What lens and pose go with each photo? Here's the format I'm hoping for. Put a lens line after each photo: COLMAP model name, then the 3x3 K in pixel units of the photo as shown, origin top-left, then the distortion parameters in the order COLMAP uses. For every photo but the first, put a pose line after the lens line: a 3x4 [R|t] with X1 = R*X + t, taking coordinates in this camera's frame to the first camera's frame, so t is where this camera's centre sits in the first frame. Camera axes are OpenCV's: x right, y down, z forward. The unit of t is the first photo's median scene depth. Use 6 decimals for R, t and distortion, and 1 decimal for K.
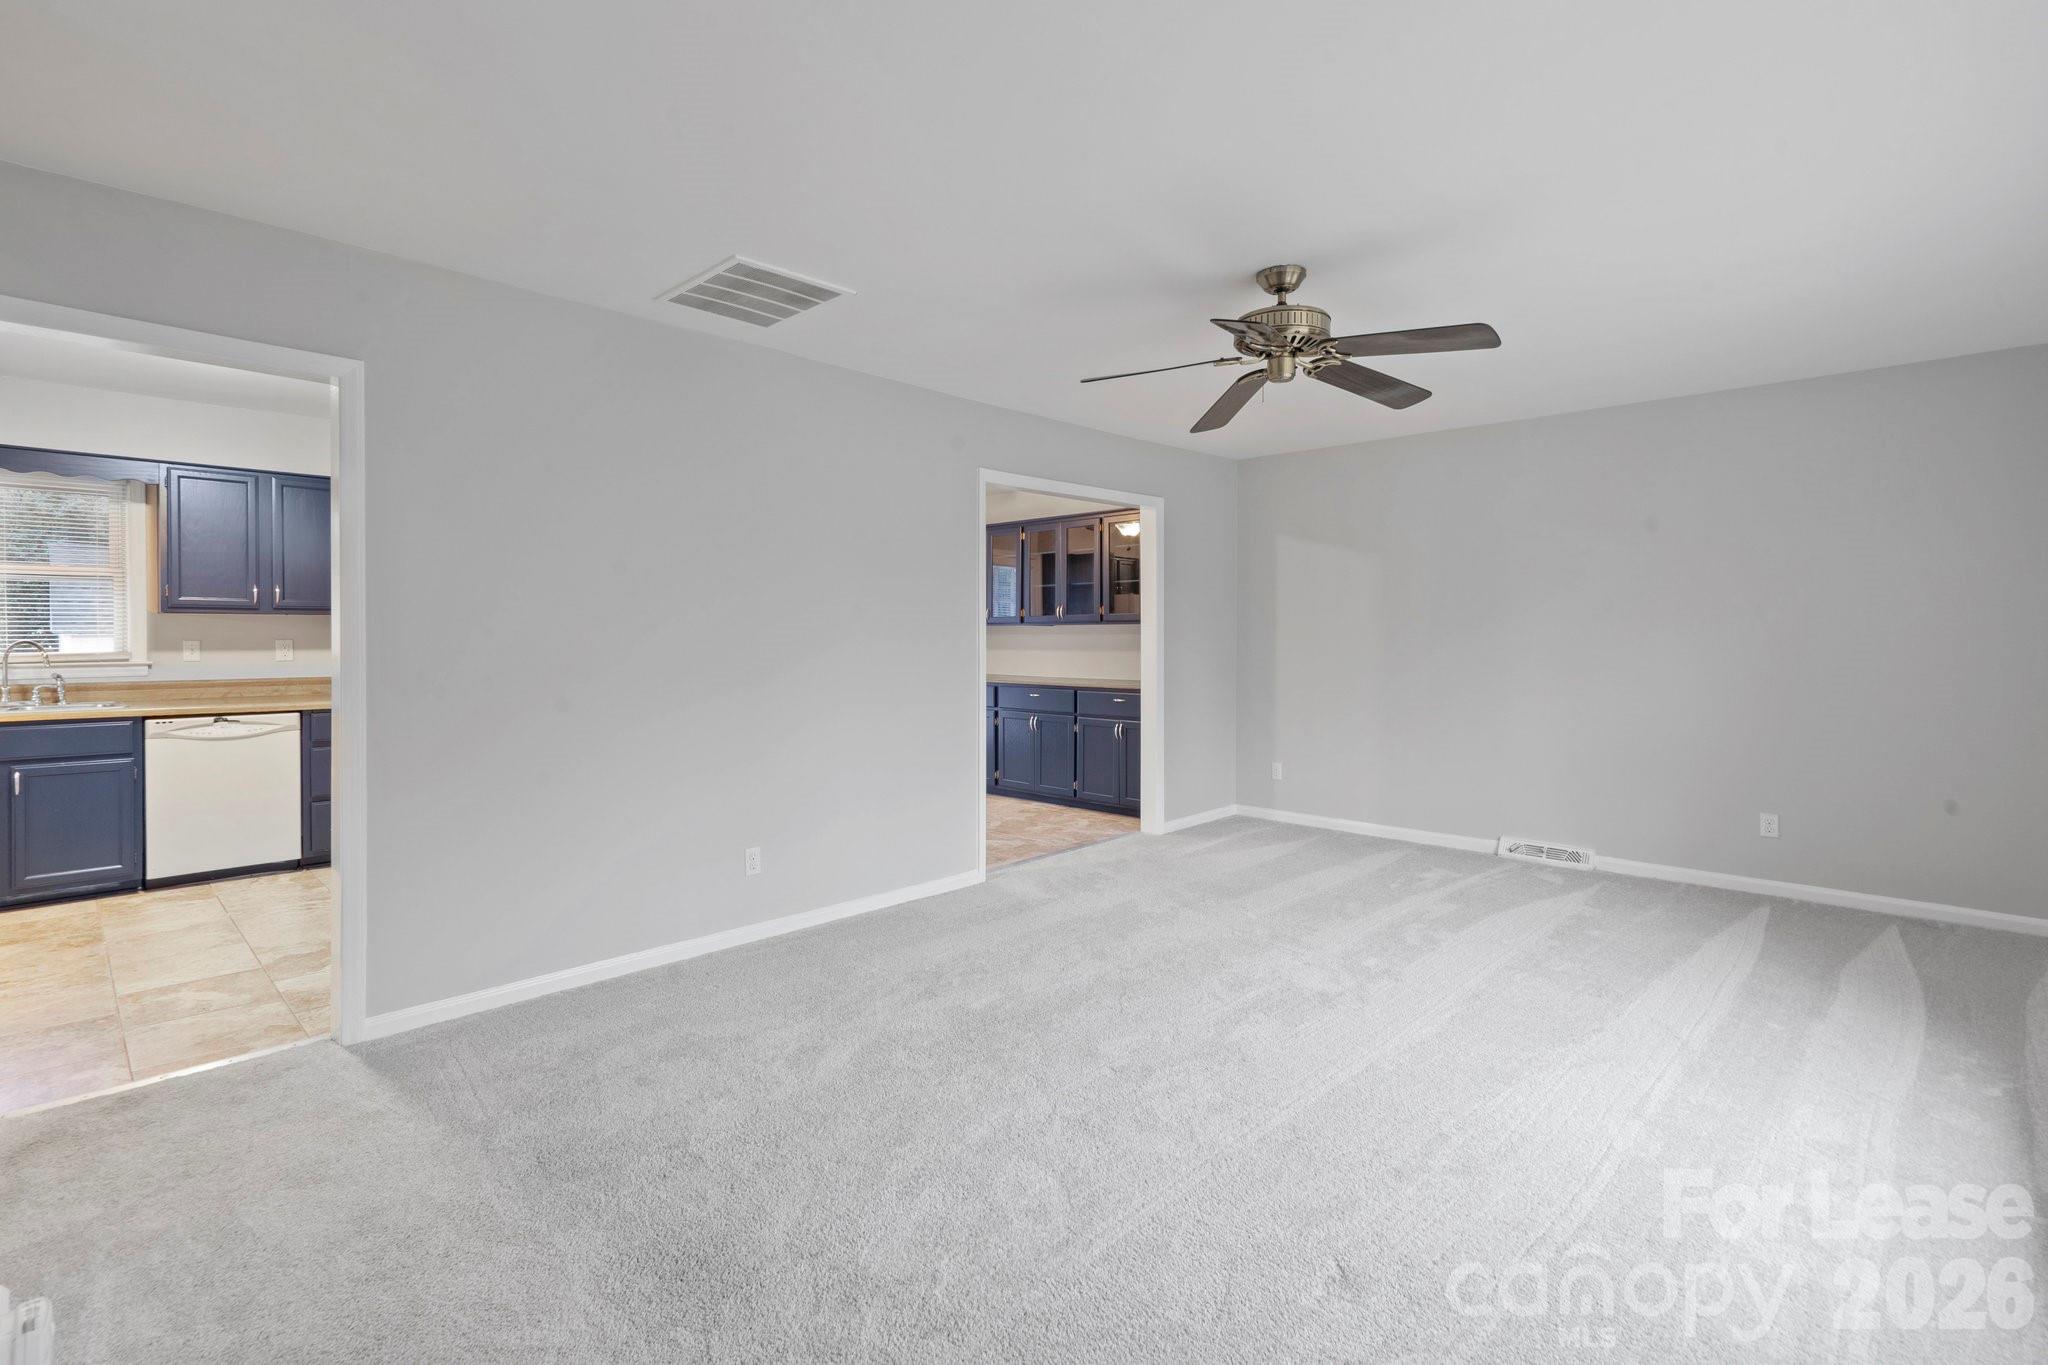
lens RADIAL K [[946.4, 0, 1010.0], [0, 946.4, 646.4], [0, 0, 1]] dist [-0.003873, 0.001444]
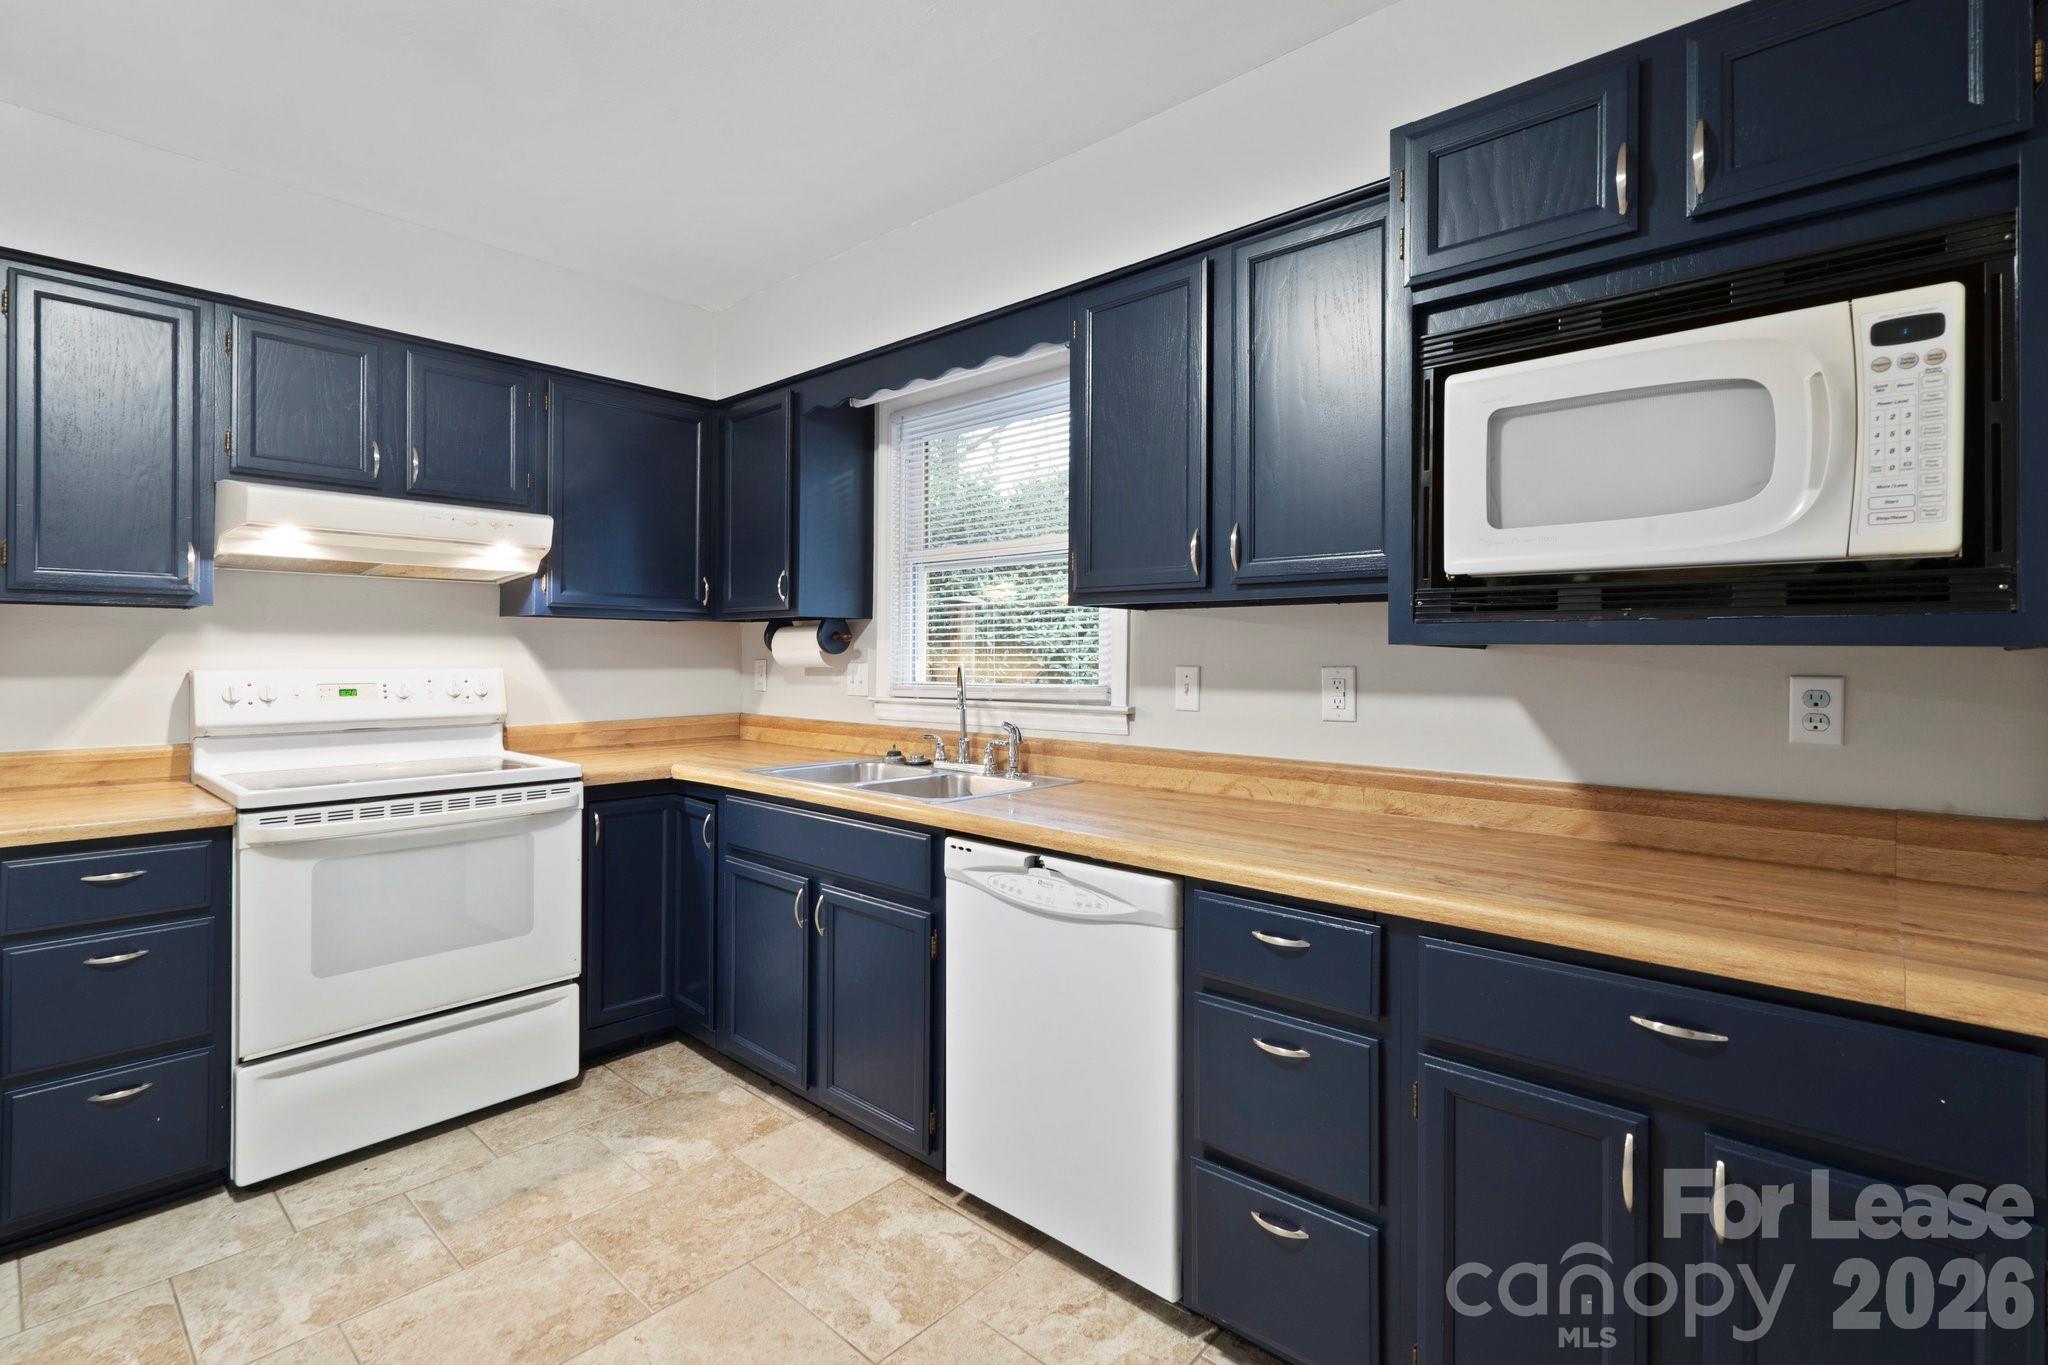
lens RADIAL K [[946.4, 0, 1012.6], [0, 946.4, 652.1], [0, 0, 1]] dist [-0.003873, 0.001444]
pose [[0.024521, -0.001369, -0.999698, -0.408412], [-0.015385, 0.999880, -0.001747, -0.011879], [0.999581, 0.015424, 0.024497, 0.935065]]
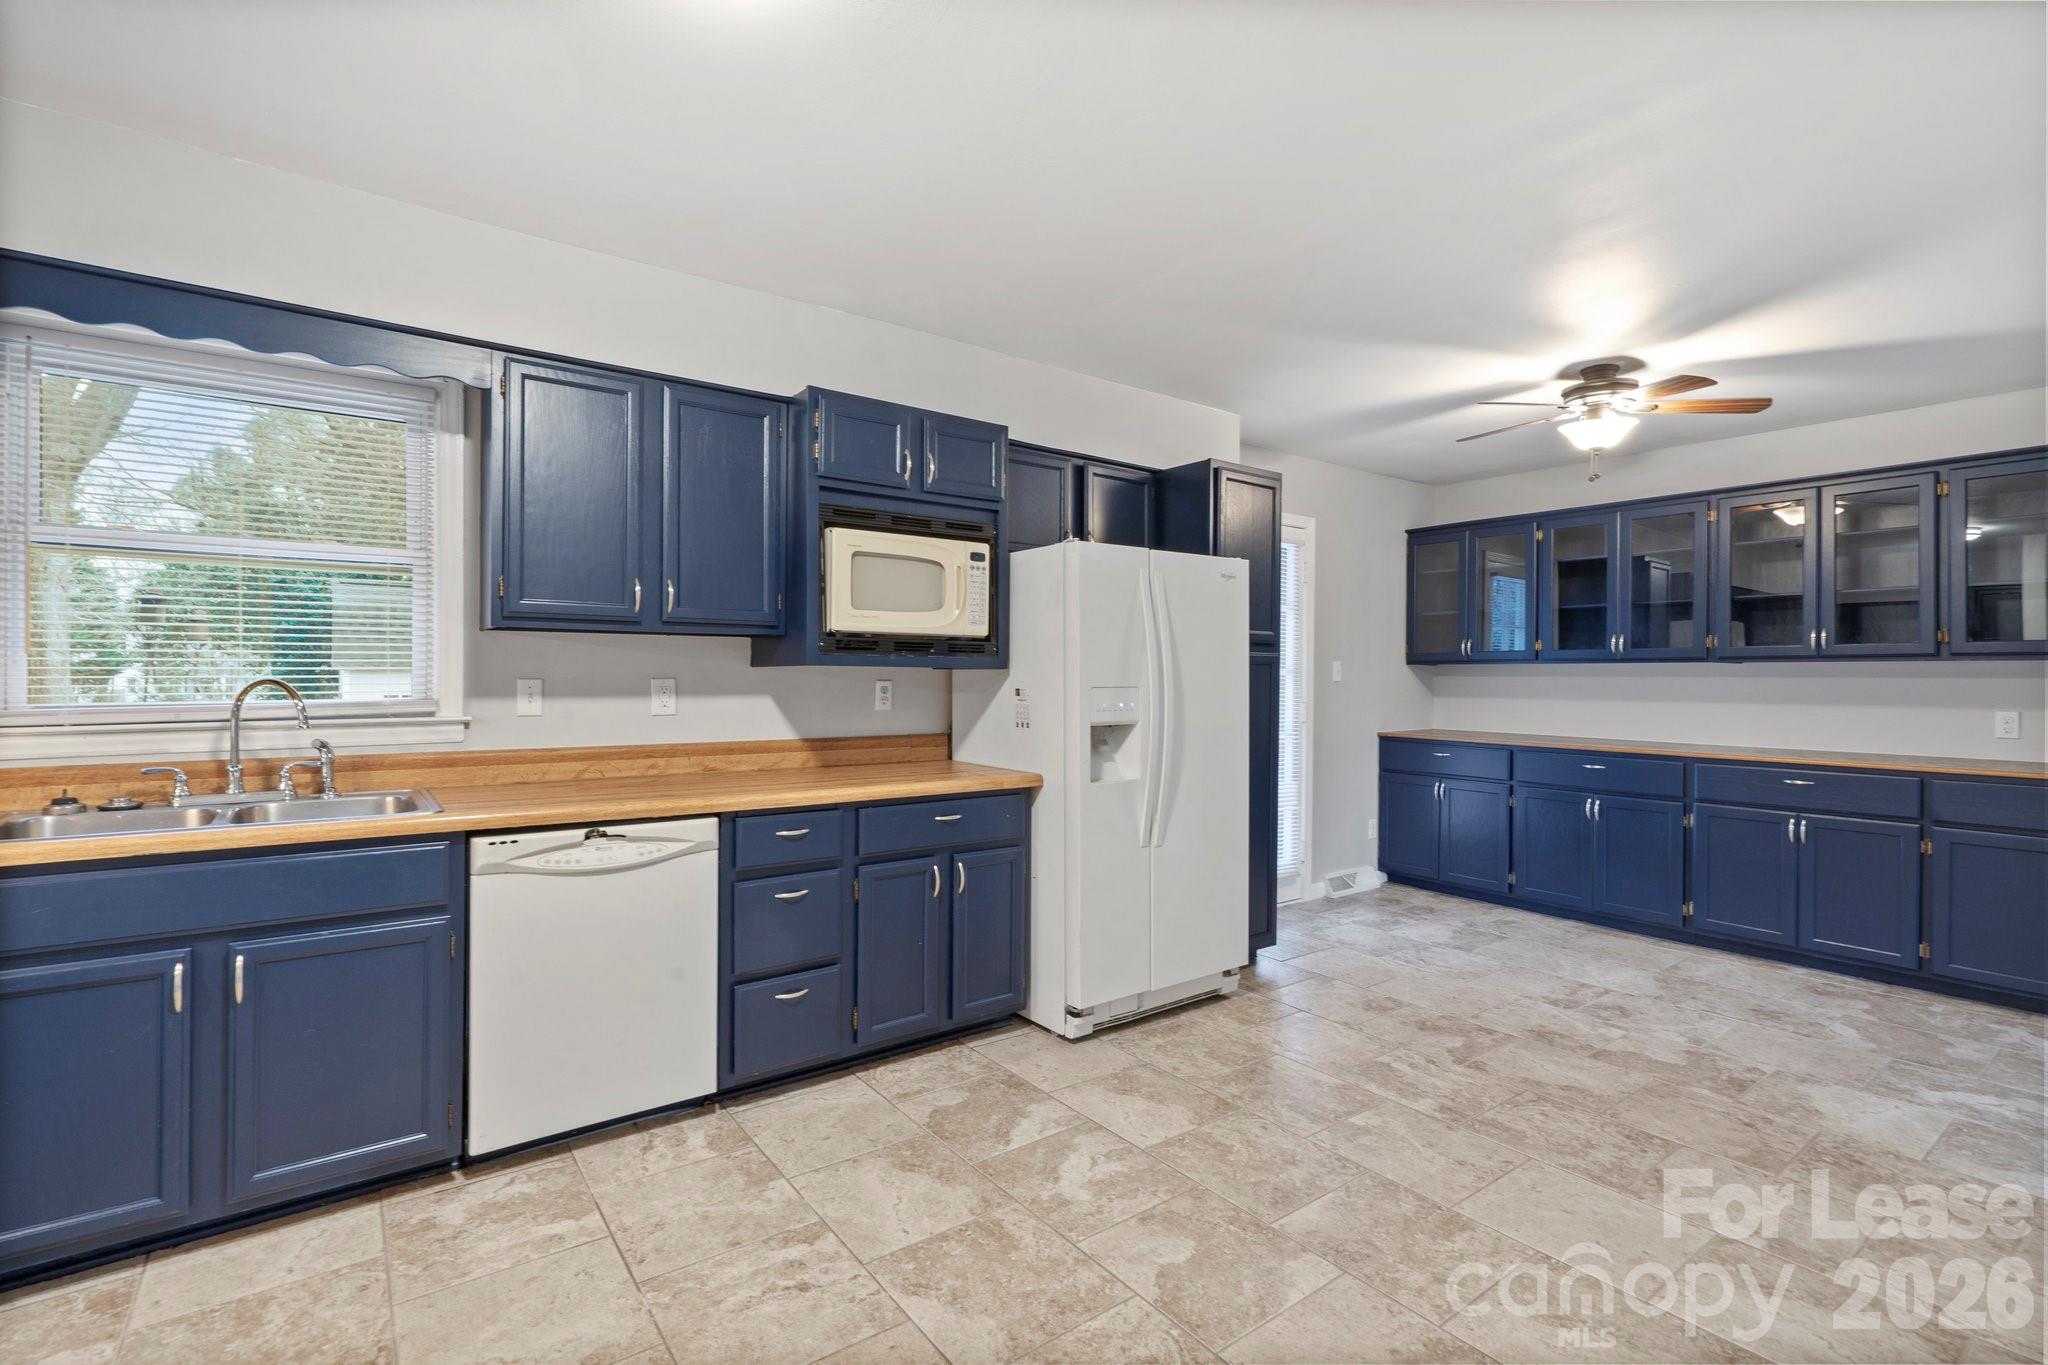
lens RADIAL K [[946.4, 0, 1025.0], [0, 946.4, 675.2], [0, 0, 1]] dist [-0.003873, 0.001444]
pose [[0.987275, 0.007654, -0.158839, -0.499097], [-0.009196, 0.999917, -0.008976, -0.006543], [0.158757, 0.010322, 0.987264, 0.502510]]
